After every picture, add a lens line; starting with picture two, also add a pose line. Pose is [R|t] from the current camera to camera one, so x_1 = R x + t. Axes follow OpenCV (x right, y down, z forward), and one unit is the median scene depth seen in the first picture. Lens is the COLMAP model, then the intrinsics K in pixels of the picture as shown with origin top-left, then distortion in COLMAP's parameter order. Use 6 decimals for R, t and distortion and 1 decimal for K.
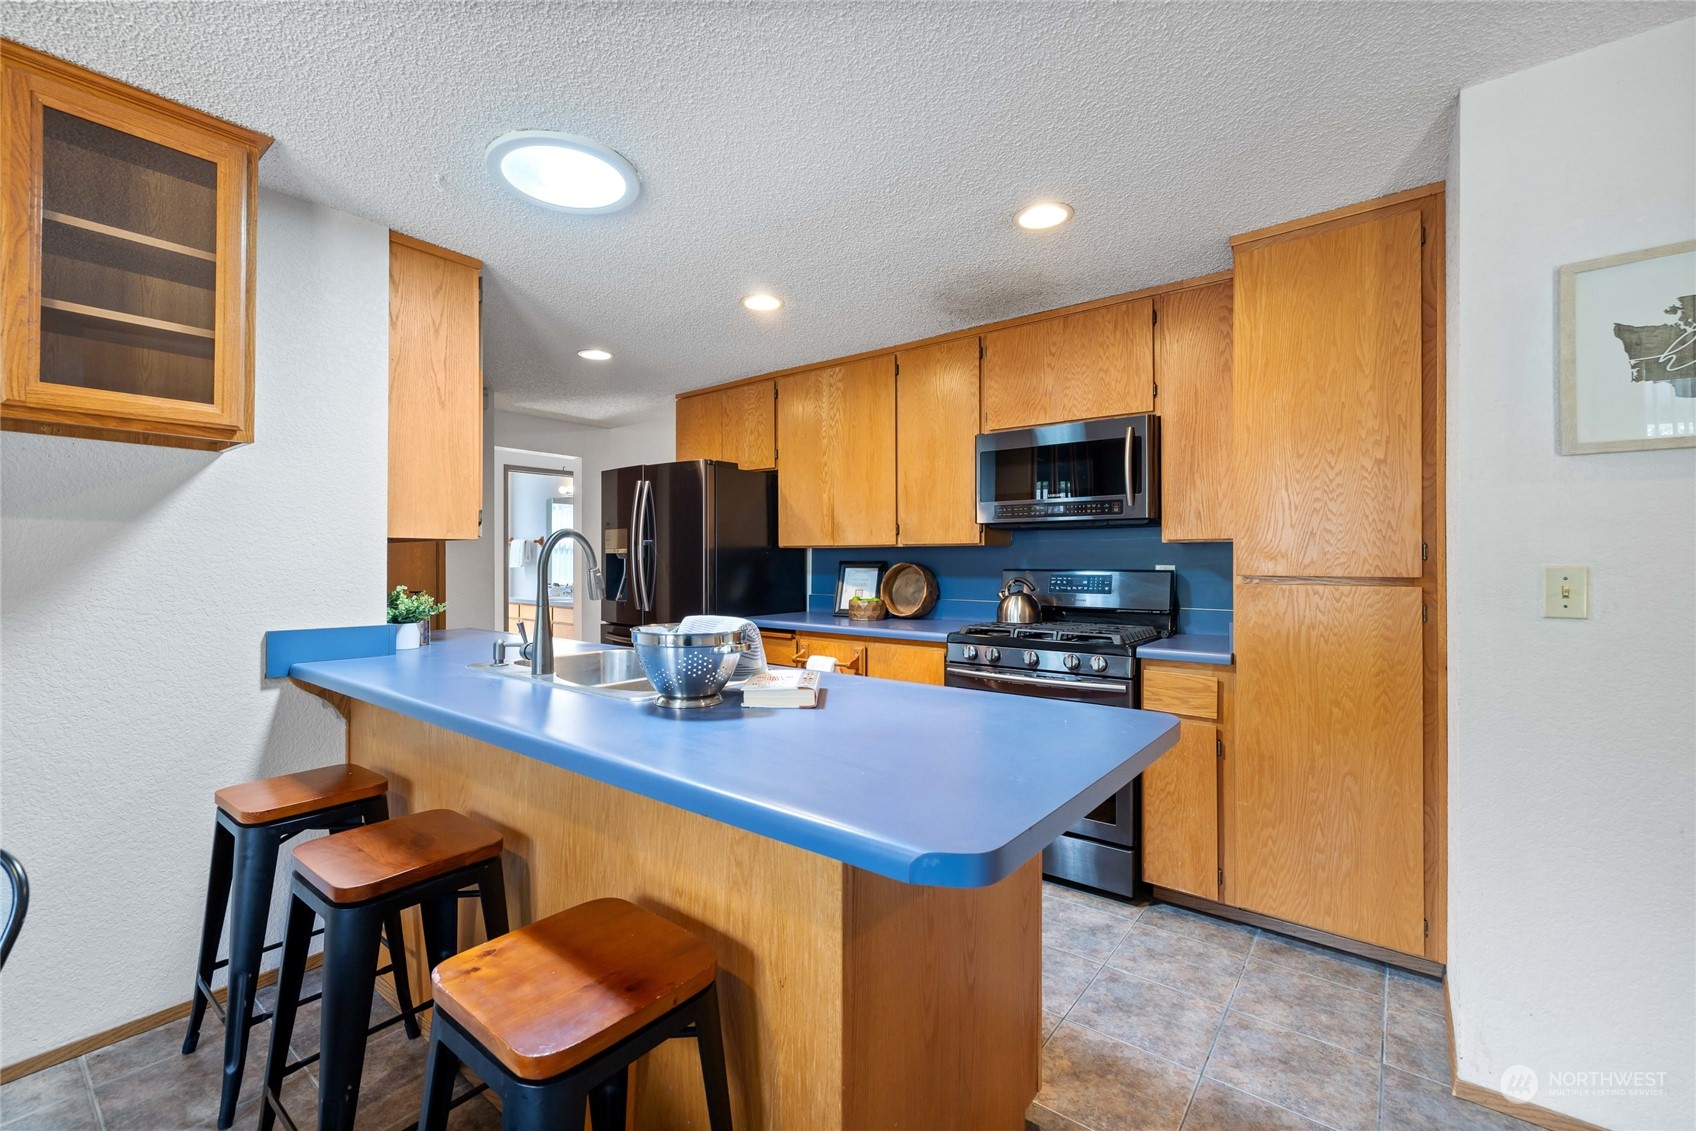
lens RADIAL K [[711.4, 0, 832.5], [0, 711.4, 556.7], [0, 0, 1]] dist [0.001253, 0.000513]
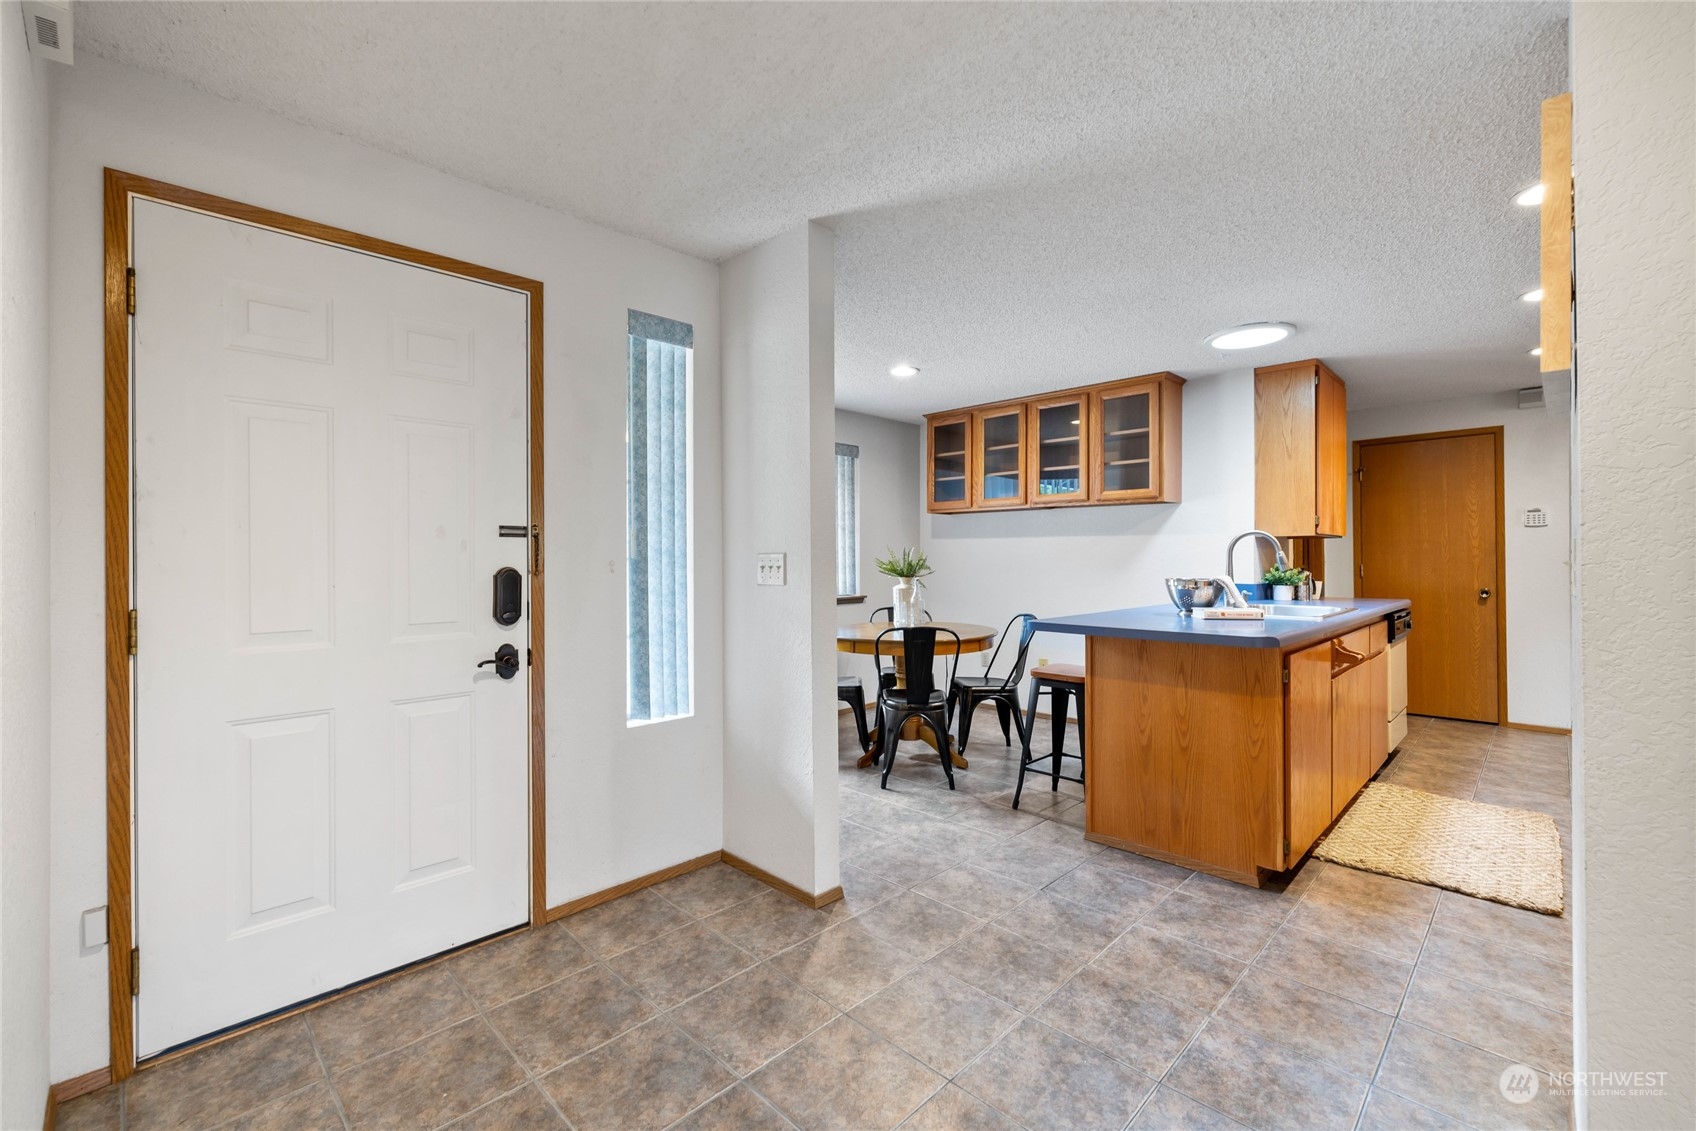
lens RADIAL K [[717.3, 0, 819.2], [0, 717.3, 561.8], [0, 0, 1]] dist [0.000884, 0.000317]
pose [[-0.127597, 0.004626, -0.991815, 1.211829], [0.009080, 0.999953, 0.003496, 0.019379], [0.991785, -0.008560, -0.127633, 0.104724]]
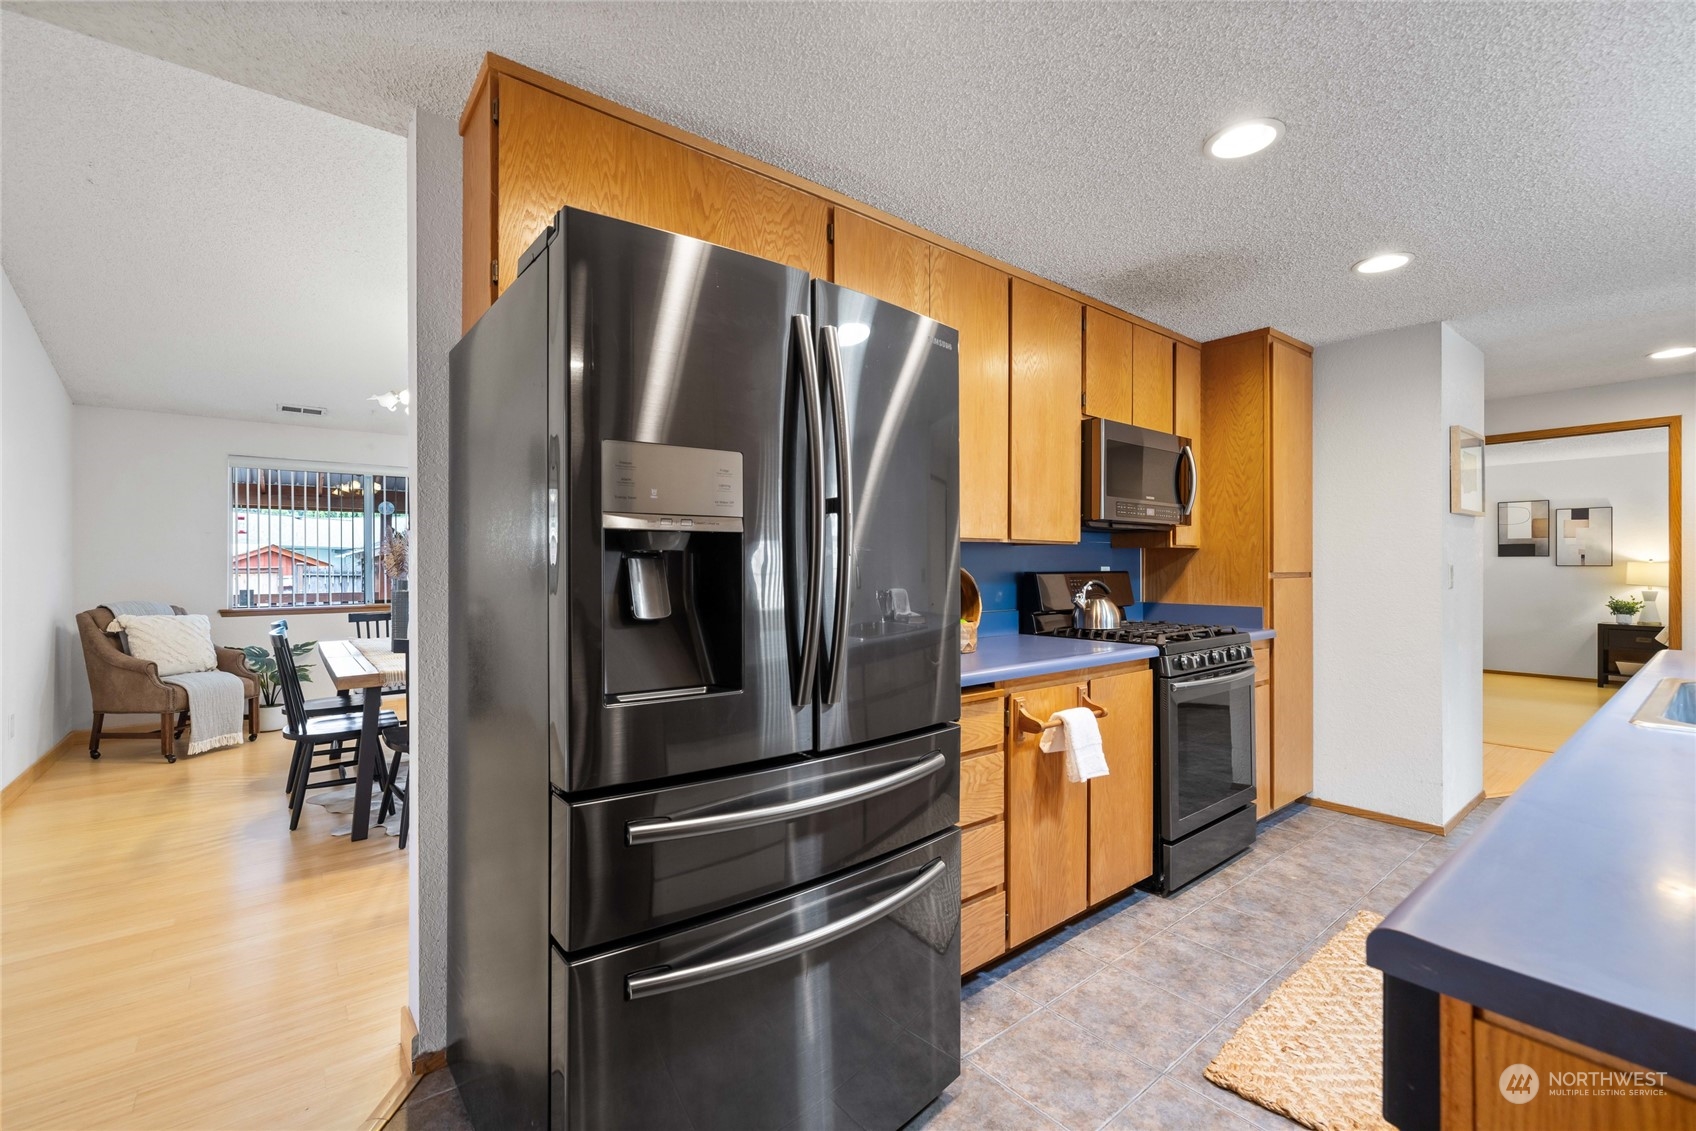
lens RADIAL K [[715.9, 0, 828.8], [0, 715.9, 565.2], [0, 0, 1]] dist [0.002643, 0.000512]
pose [[0.232404, 0.002397, 0.972616, -0.902022], [-0.002062, 0.999996, -0.001972, 0.015338], [-0.972617, -0.001547, 0.232408, 1.381623]]
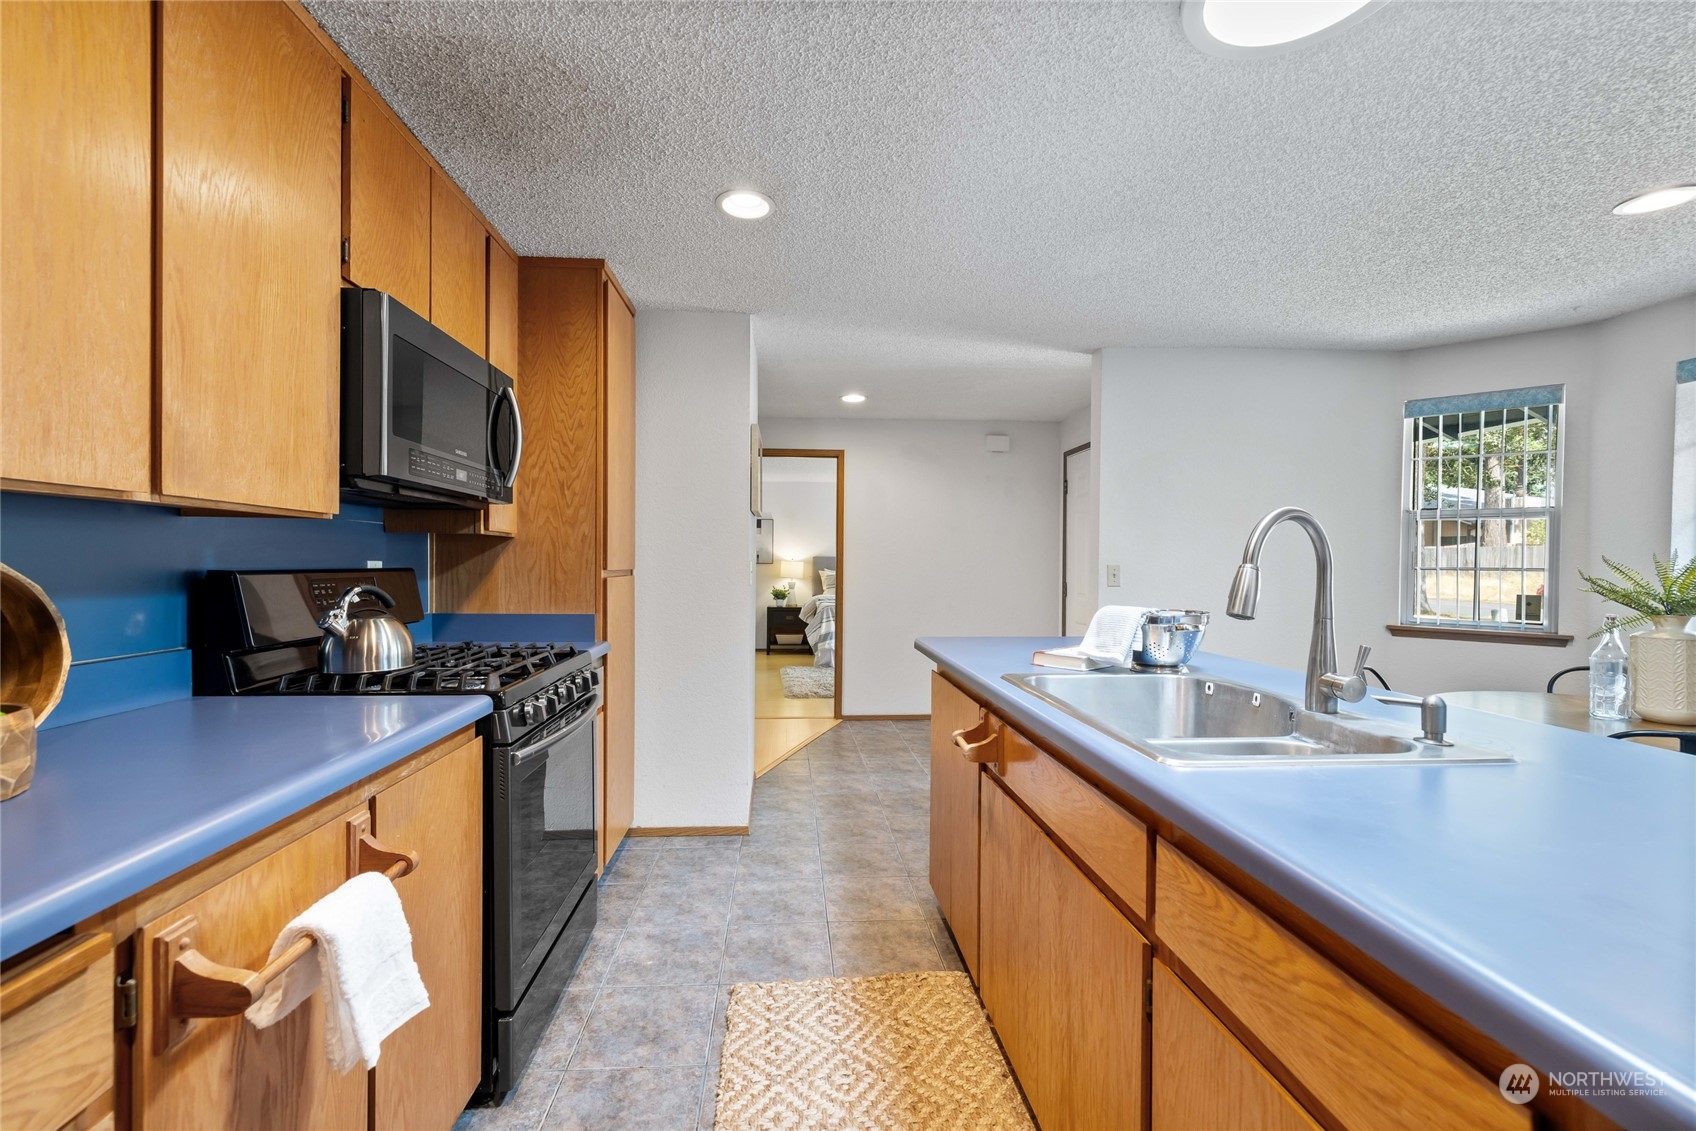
lens RADIAL K [[718.8, 0, 830.5], [0, 718.8, 571.9], [0, 0, 1]] dist [-0.001328, -0.000114]
pose [[-0.669834, -0.011235, 0.742426, -0.451460], [-0.007192, 0.999937, 0.008643, 0.015788], [-0.742476, 0.000449, -0.669873, 1.357212]]
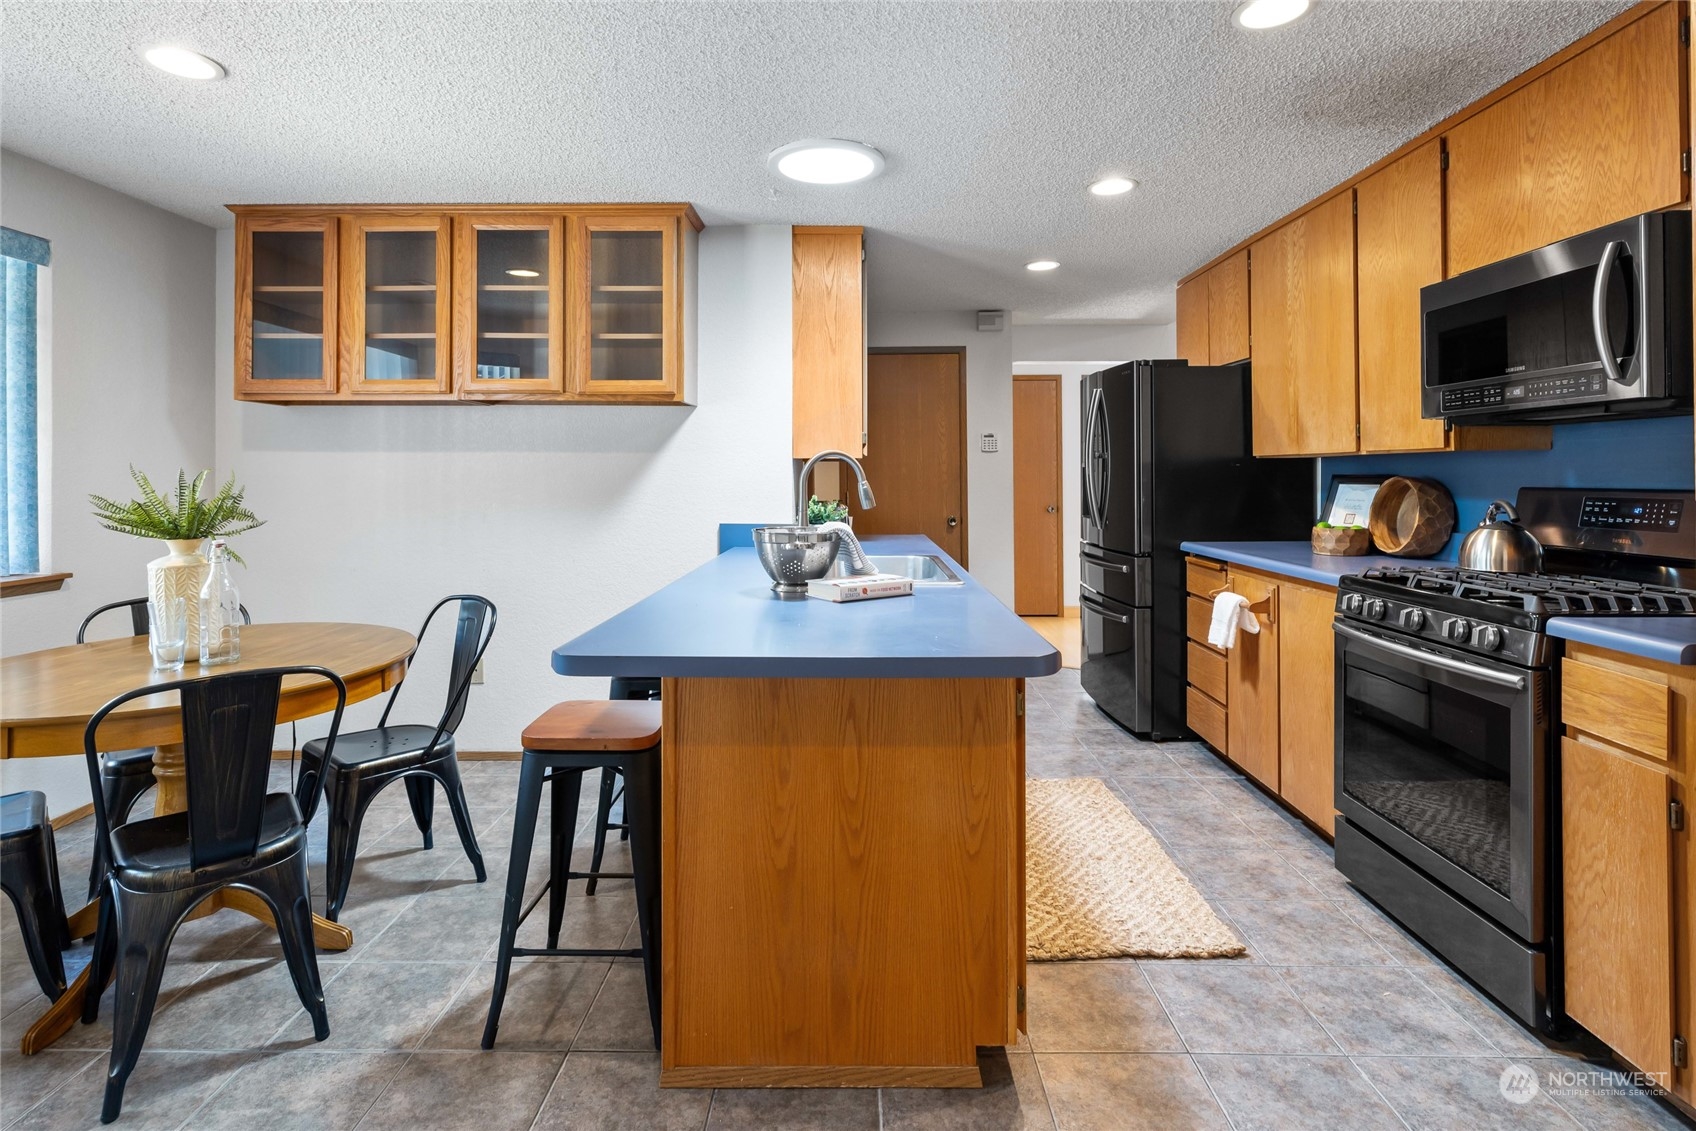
lens RADIAL K [[850.7, 0, 850.4], [0, 850.7, 471.7], [0, 0, 1]] dist [-0.001741, 0.001161]
pose [[0.617379, -0.004705, -0.786652, 0.616942], [0.006930, 0.999976, -0.000542, 0.000236], [0.786635, -0.005117, 0.617397, 0.090221]]
